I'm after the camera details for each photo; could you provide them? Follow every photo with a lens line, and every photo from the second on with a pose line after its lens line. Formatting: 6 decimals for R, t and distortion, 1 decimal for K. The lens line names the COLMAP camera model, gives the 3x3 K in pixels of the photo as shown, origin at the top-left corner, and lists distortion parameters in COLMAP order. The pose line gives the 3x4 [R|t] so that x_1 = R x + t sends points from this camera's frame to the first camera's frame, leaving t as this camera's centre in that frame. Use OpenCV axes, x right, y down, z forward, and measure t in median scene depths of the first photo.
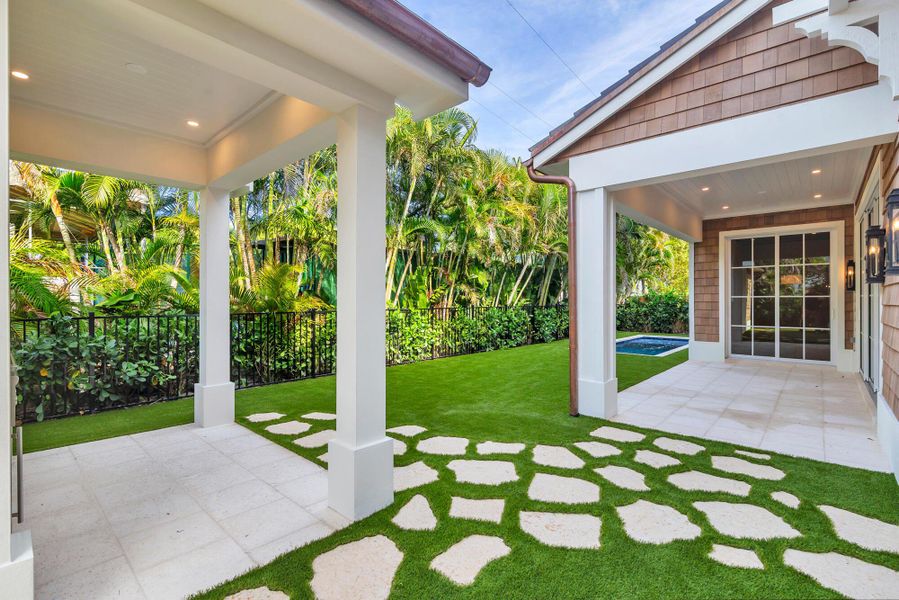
lens RADIAL K [[420.0, 0, 445.3], [0, 420.0, 302.9], [0, 0, 1]] dist [0.004363, -0.001076]
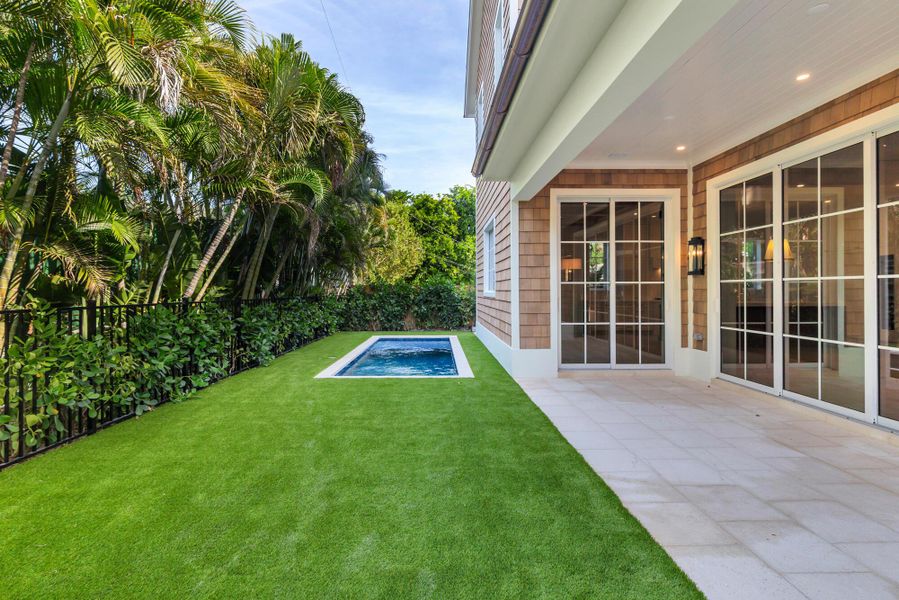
lens RADIAL K [[430.2, 0, 440.5], [0, 430.2, 291.2], [0, 0, 1]] dist [0.001681, -0.000847]
pose [[0.736932, -0.003030, 0.675960, 0.045005], [0.009253, 0.999941, -0.005604, 0.001681], [-0.675903, 0.010384, 0.736917, 0.644257]]
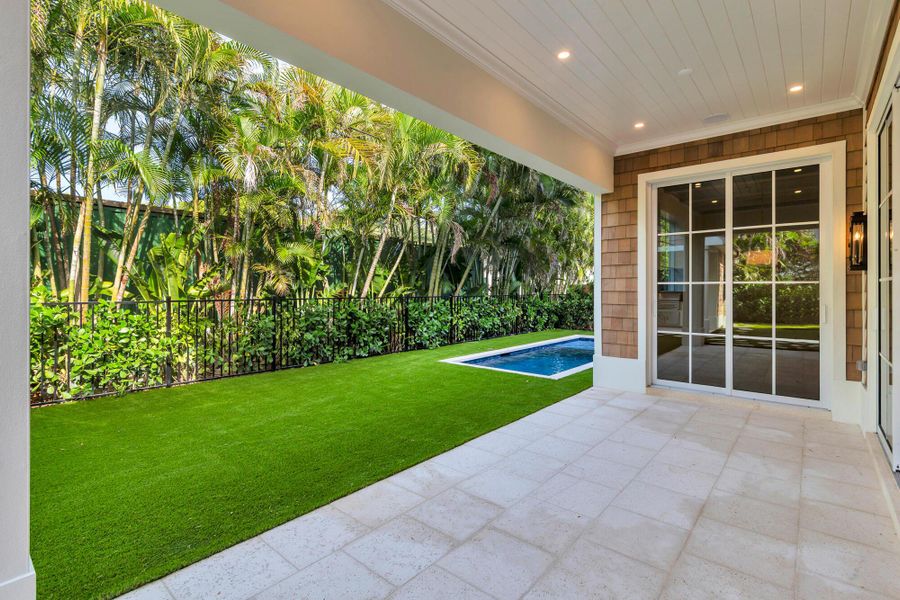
lens RADIAL K [[420.5, 0, 452.7], [0, 420.5, 291.0], [0, 0, 1]] dist [0.004363, -0.001076]
pose [[0.999462, 0.004088, 0.032553, 0.394058], [-0.003931, 0.999980, -0.004907, 0.000547], [-0.032572, 0.004776, 0.999458, 0.439503]]
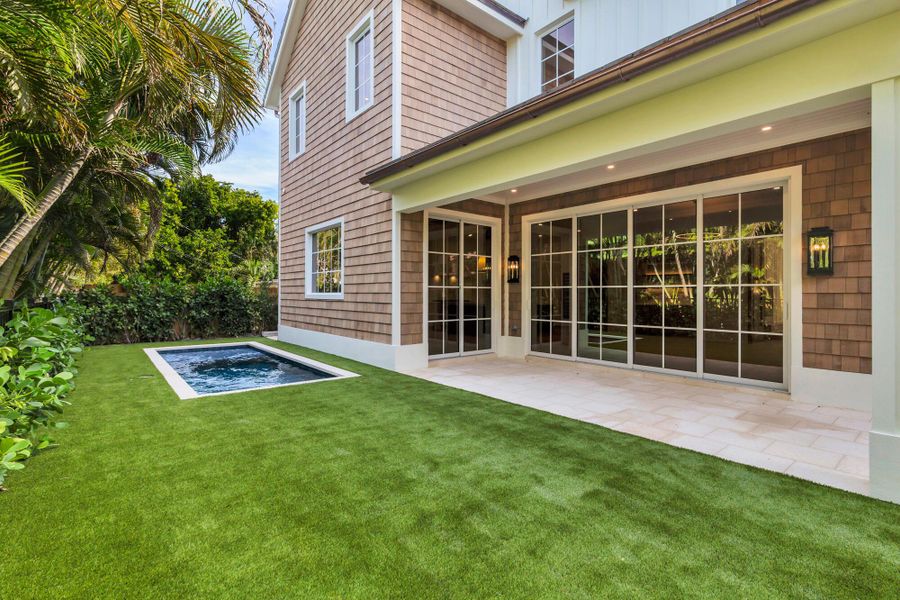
lens RADIAL K [[420.5, 0, 451.5], [0, 420.5, 293.3], [0, 0, 1]] dist [0.004363, -0.001076]
pose [[0.142614, 0.003250, 0.989773, -0.142639], [0.005444, 0.999977, -0.004068, 0.002344], [-0.989763, 0.005968, 0.142594, 0.890331]]
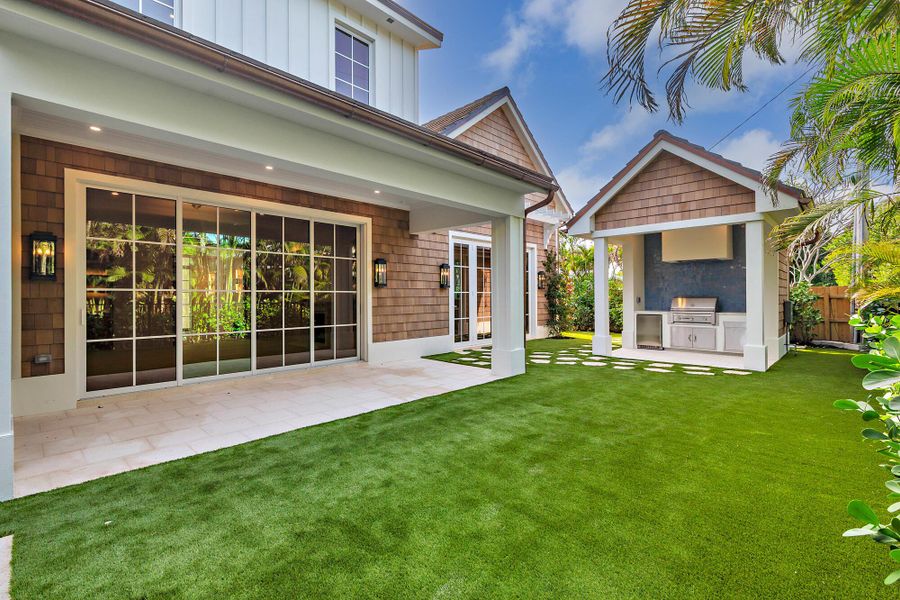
lens RADIAL K [[420.5, 0, 444.7], [0, 420.5, 295.4], [0, 0, 1]] dist [0.004363, -0.001076]
pose [[-0.999486, 0.008766, 0.030823, 0.310093], [0.008783, 0.999961, 0.000416, -0.001154], [-0.030818, 0.000687, -0.999525, 1.423268]]
